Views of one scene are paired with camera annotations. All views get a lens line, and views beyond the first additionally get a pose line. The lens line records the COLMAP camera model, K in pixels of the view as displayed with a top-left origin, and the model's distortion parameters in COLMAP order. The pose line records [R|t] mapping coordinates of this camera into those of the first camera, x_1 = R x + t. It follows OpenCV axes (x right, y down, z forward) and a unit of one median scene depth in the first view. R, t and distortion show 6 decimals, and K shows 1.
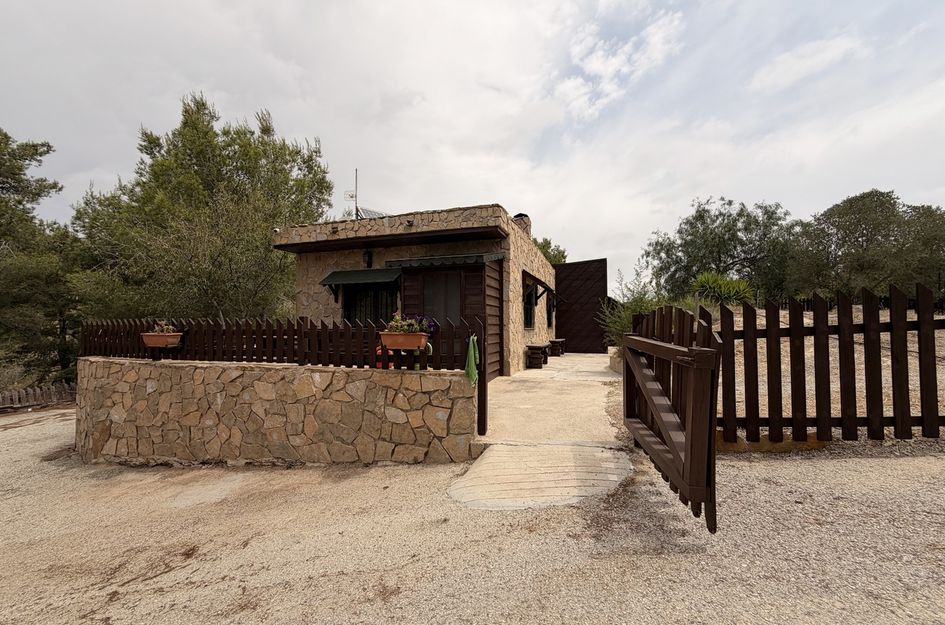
lens RADIAL K [[376.1, 0, 469.6], [0, 376.1, 314.1], [0, 0, 1]] dist [0.000619, -0.000049]
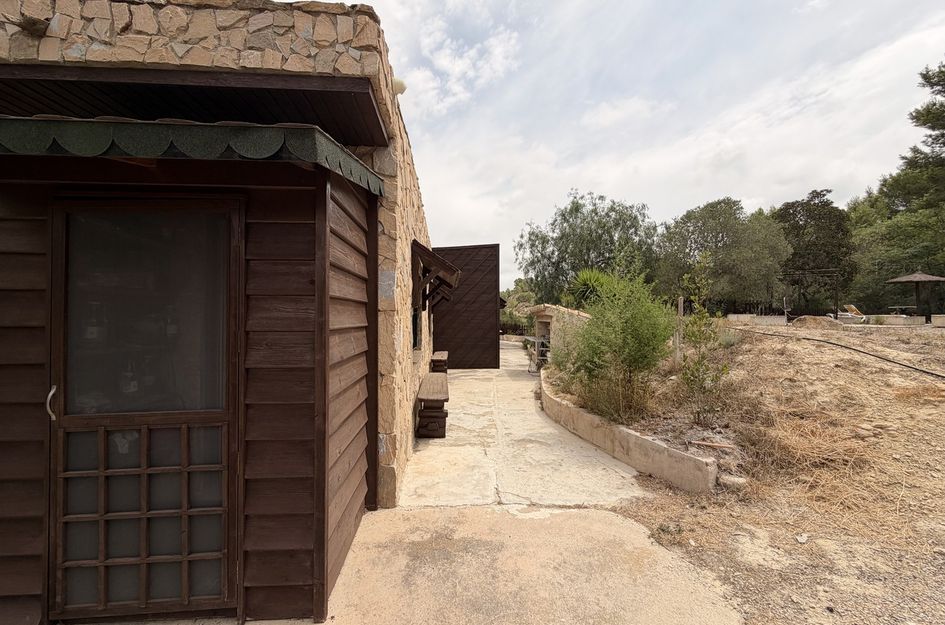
lens RADIAL K [[380.0, 0, 472.5], [0, 380.0, 312.5], [0, 0, 1]] dist [0.000354, 0.000109]
pose [[0.920605, 0.005901, 0.390450, 0.019868], [-0.013507, 0.999769, 0.016737, -0.028825], [-0.390261, -0.020682, 0.920472, 0.432221]]
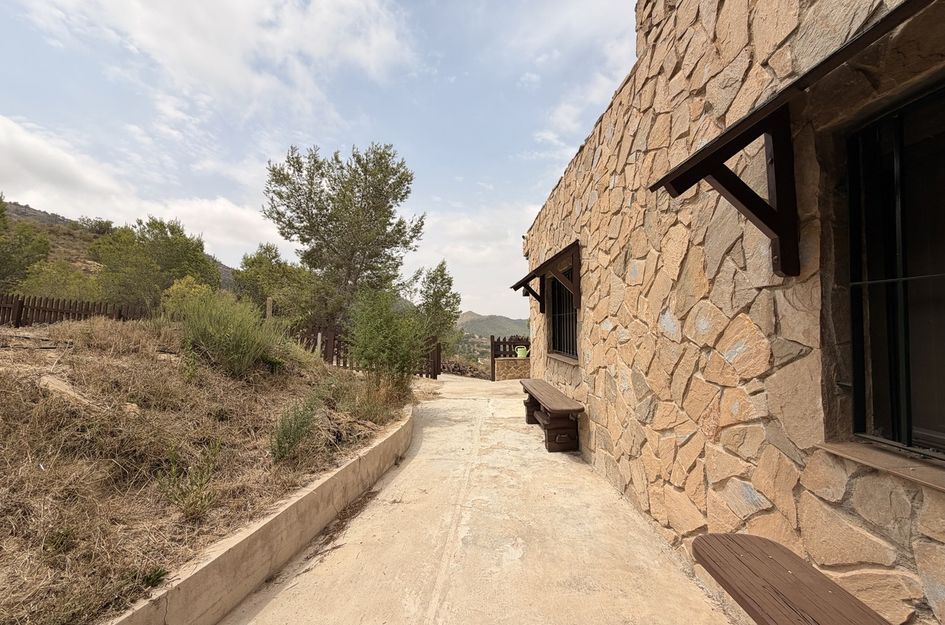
lens RADIAL K [[376.1, 0, 469.6], [0, 376.1, 314.1], [0, 0, 1]] dist [0.000619, -0.000049]
pose [[-0.938906, -0.000194, -0.344175, 0.415644], [0.018426, 0.998537, -0.050828, 0.001751], [0.343681, -0.054065, -0.937529, 1.315462]]
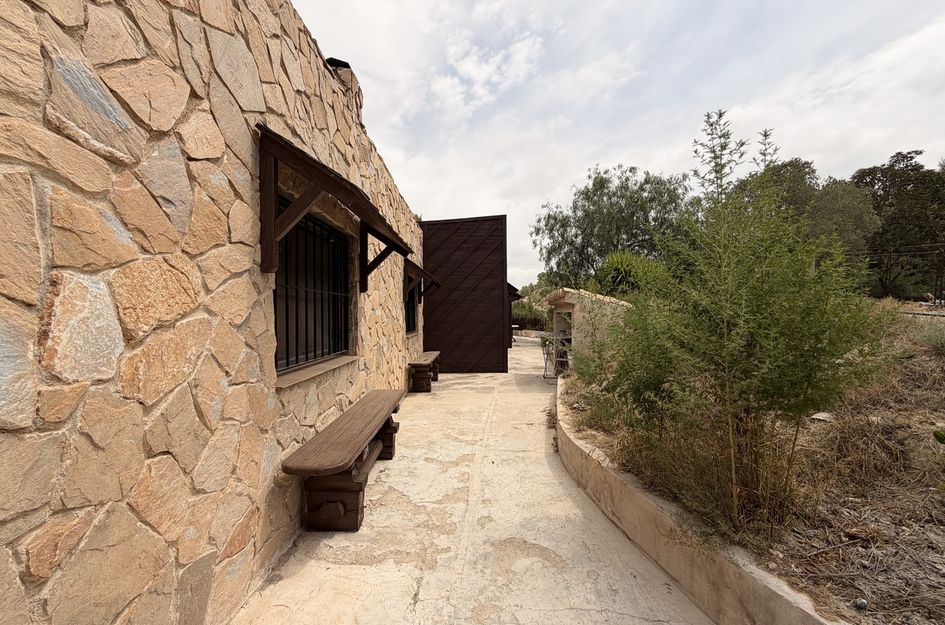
lens RADIAL K [[376.1, 0, 469.6], [0, 376.1, 314.1], [0, 0, 1]] dist [0.000619, -0.000049]
pose [[0.945906, -0.008414, 0.324331, 0.155559], [-0.002308, 0.999464, 0.032661, -0.012146], [-0.324432, -0.031643, 0.945379, 0.618813]]
